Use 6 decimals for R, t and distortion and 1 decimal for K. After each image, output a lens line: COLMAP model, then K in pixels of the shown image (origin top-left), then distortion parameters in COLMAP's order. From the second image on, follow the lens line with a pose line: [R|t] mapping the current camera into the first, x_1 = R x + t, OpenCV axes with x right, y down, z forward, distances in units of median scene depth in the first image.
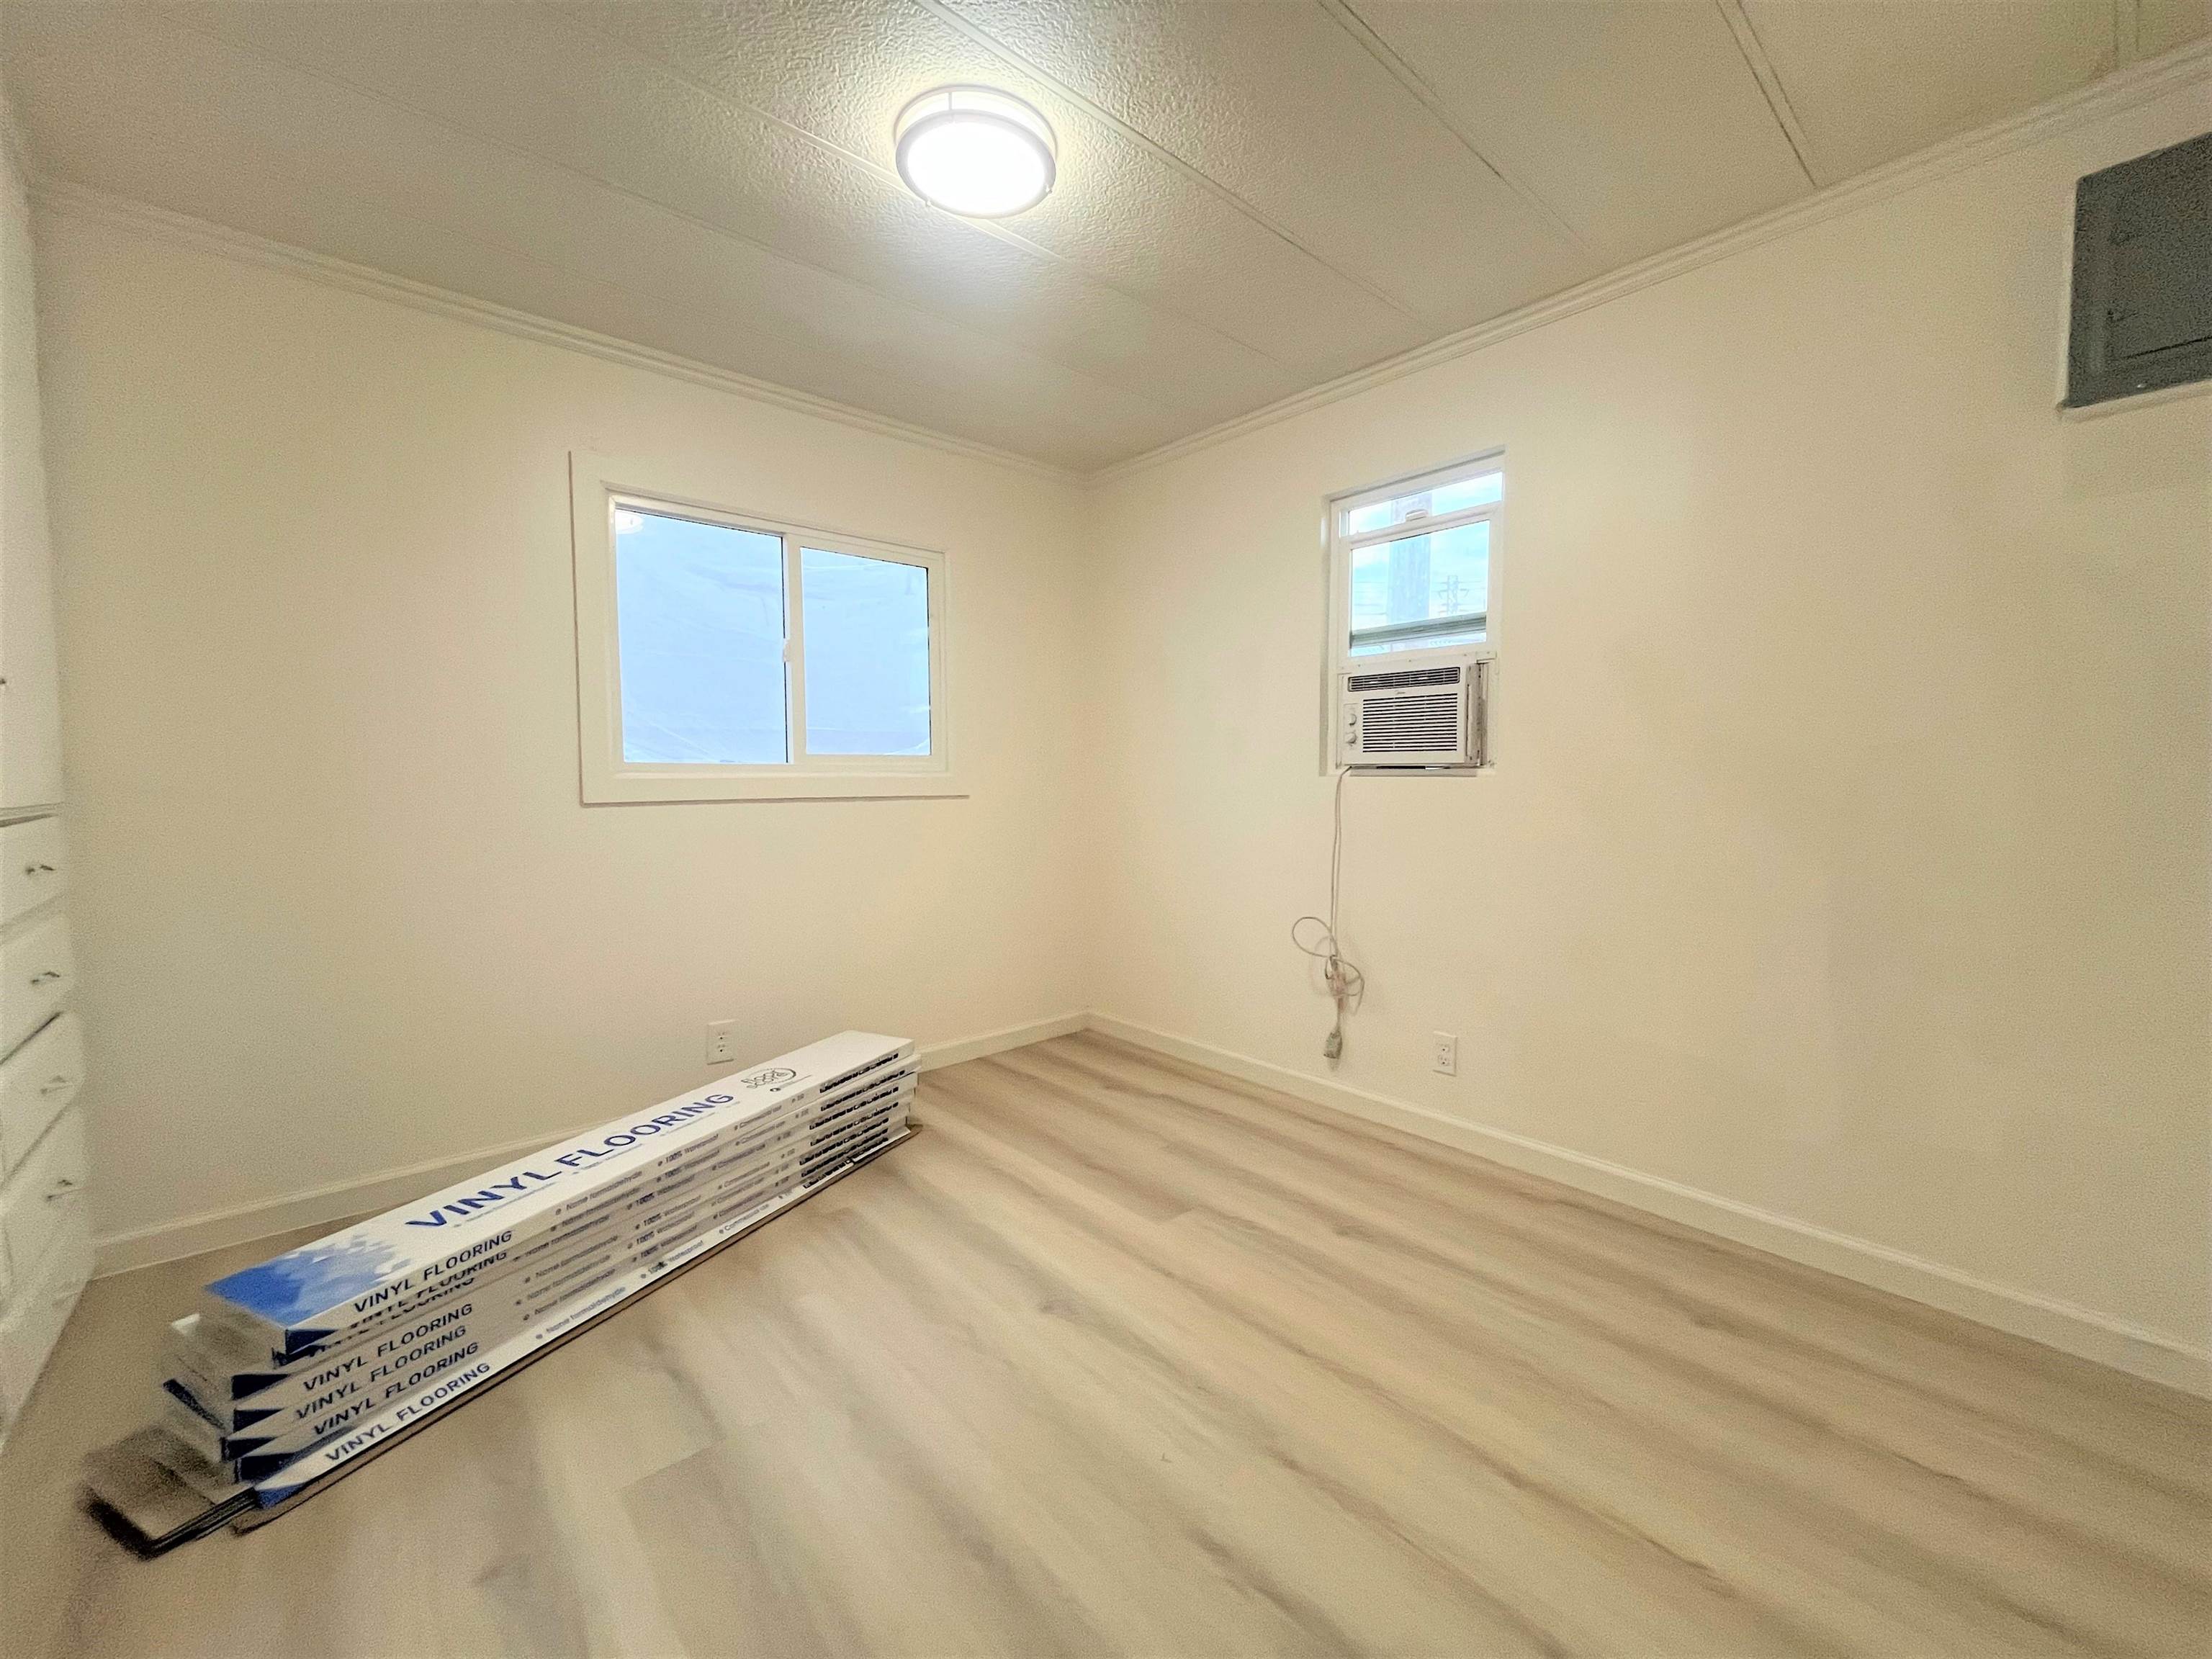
lens RADIAL K [[889.2, 0, 1111.0], [0, 889.2, 823.0], [0, 0, 1]] dist [-0.002182, -0.000994]
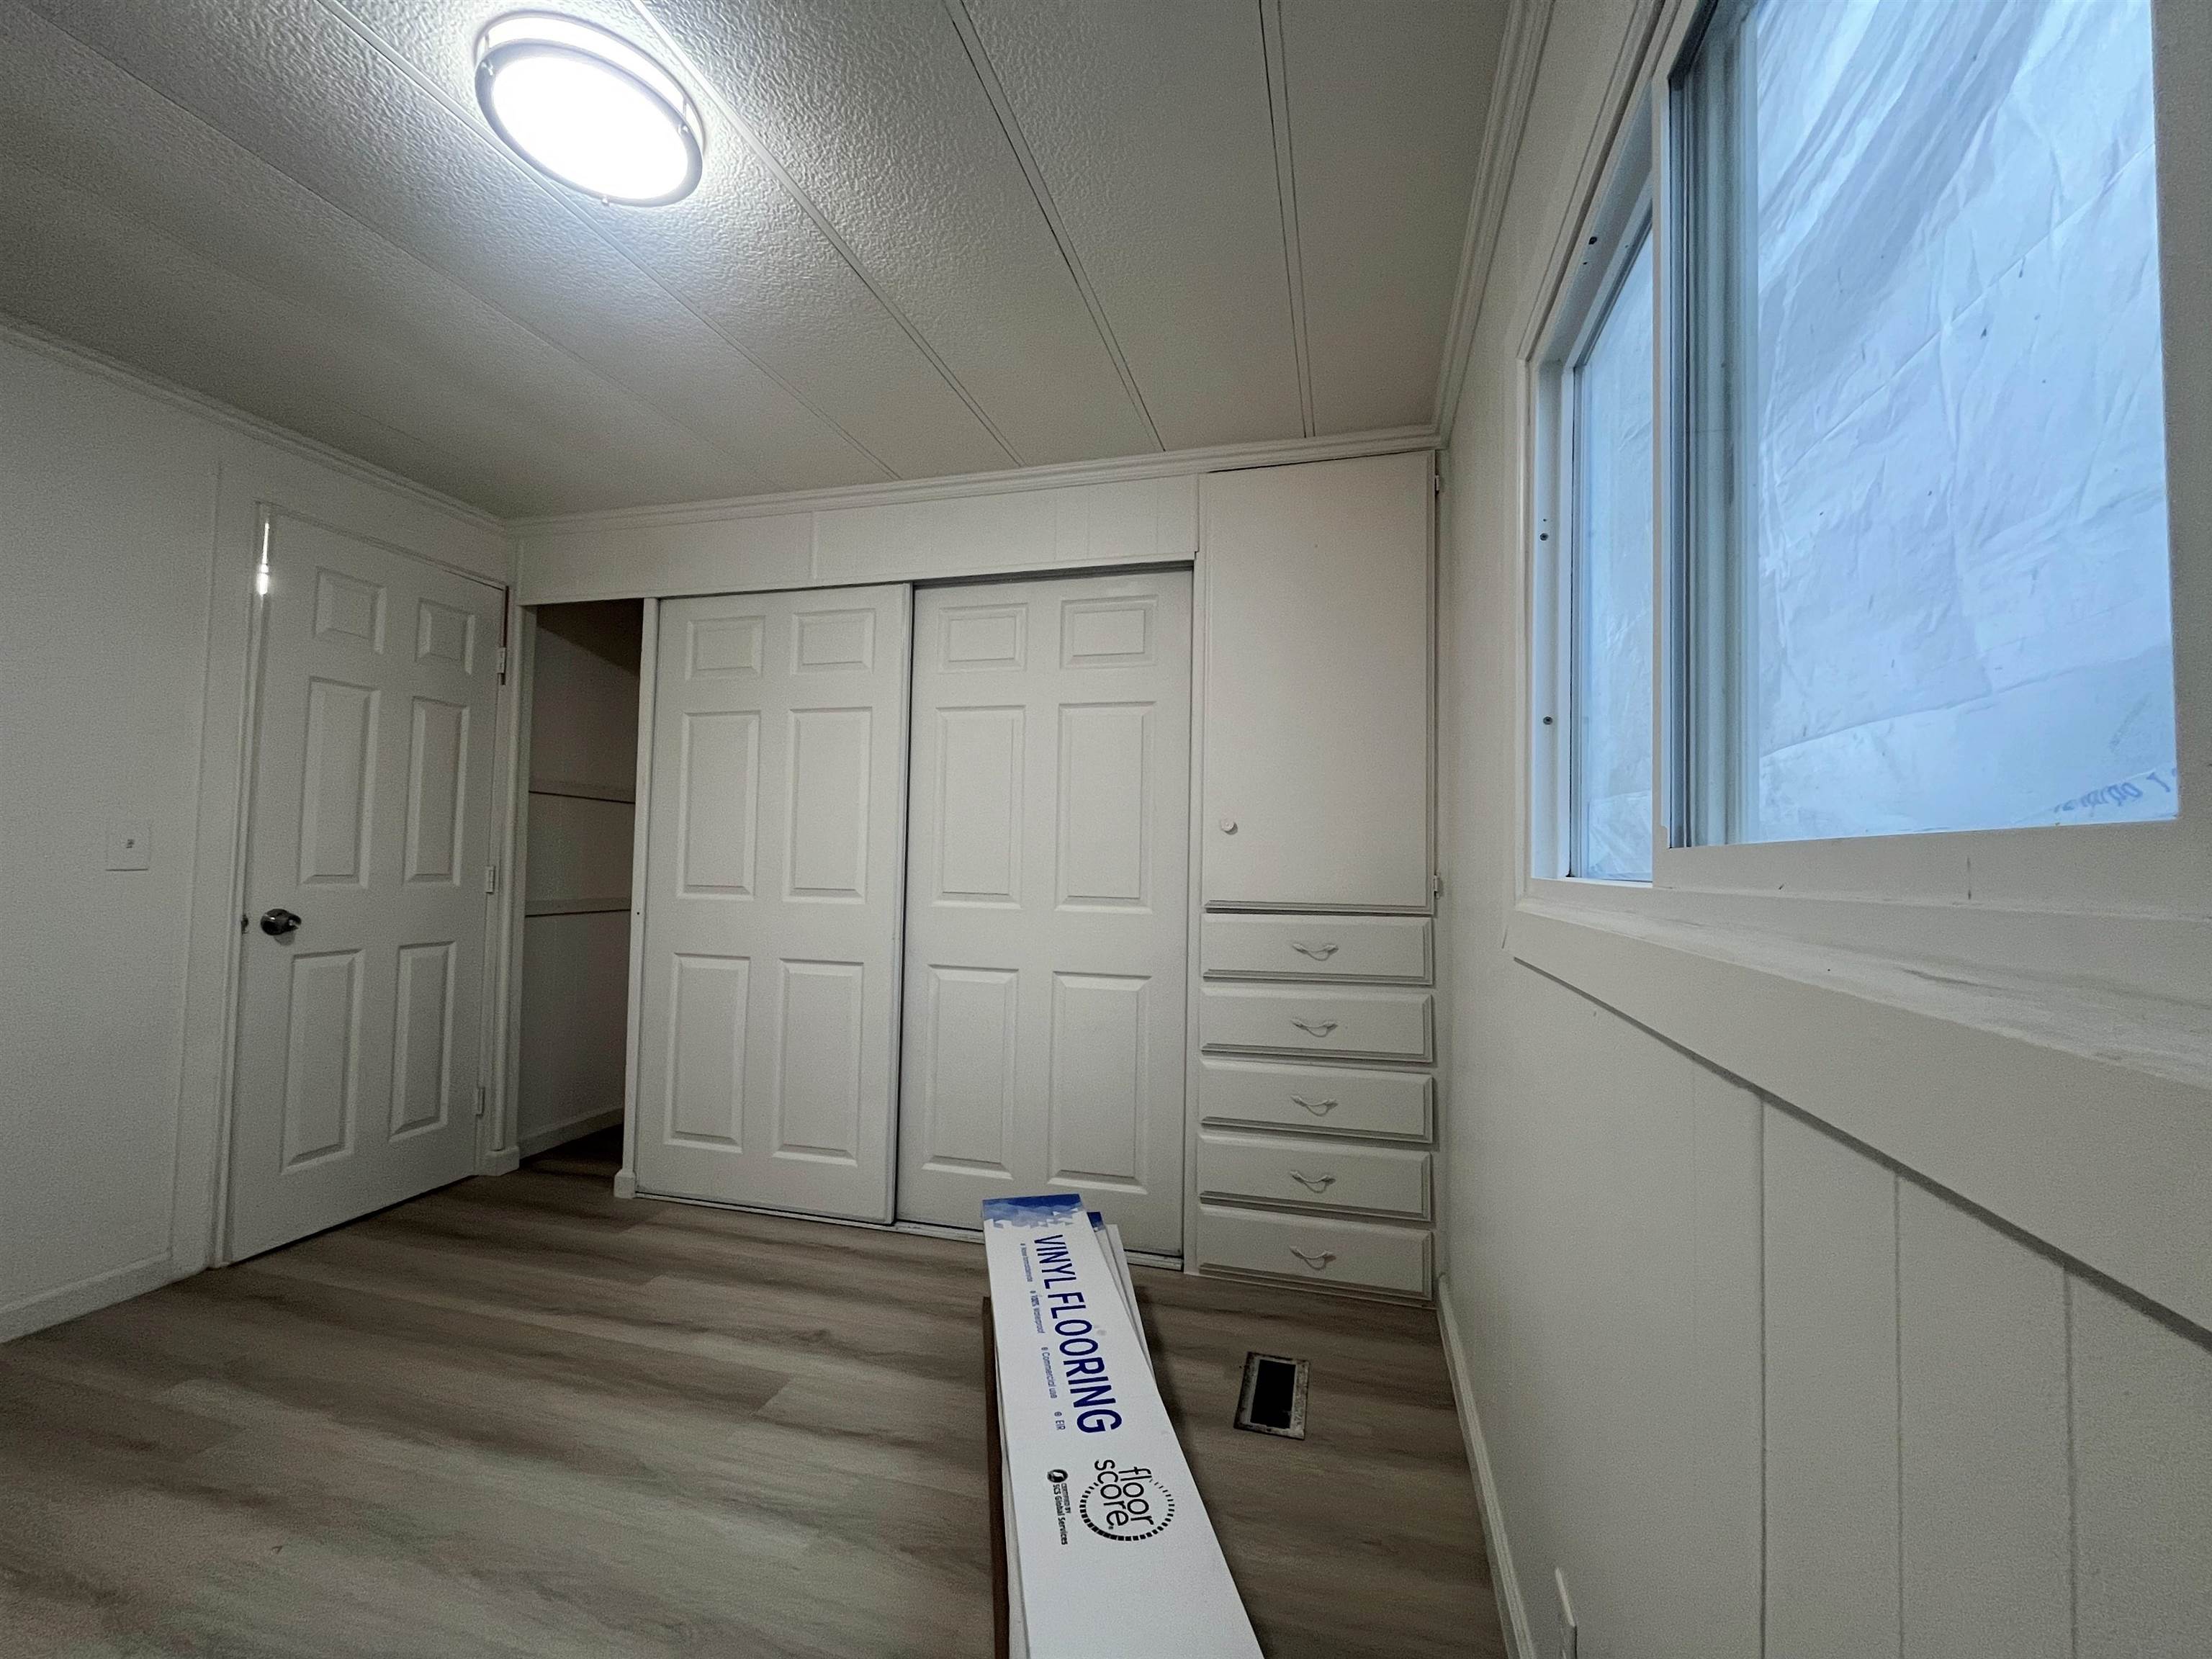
lens RADIAL K [[889.2, 0, 1111.0], [0, 889.2, 823.0], [0, 0, 1]] dist [-0.002182, -0.000994]
pose [[-0.833457, -0.033642, -0.551559, -0.115122], [-0.042848, 0.999074, 0.003809, -0.128412], [0.550921, 0.026808, -0.834127, 1.826501]]
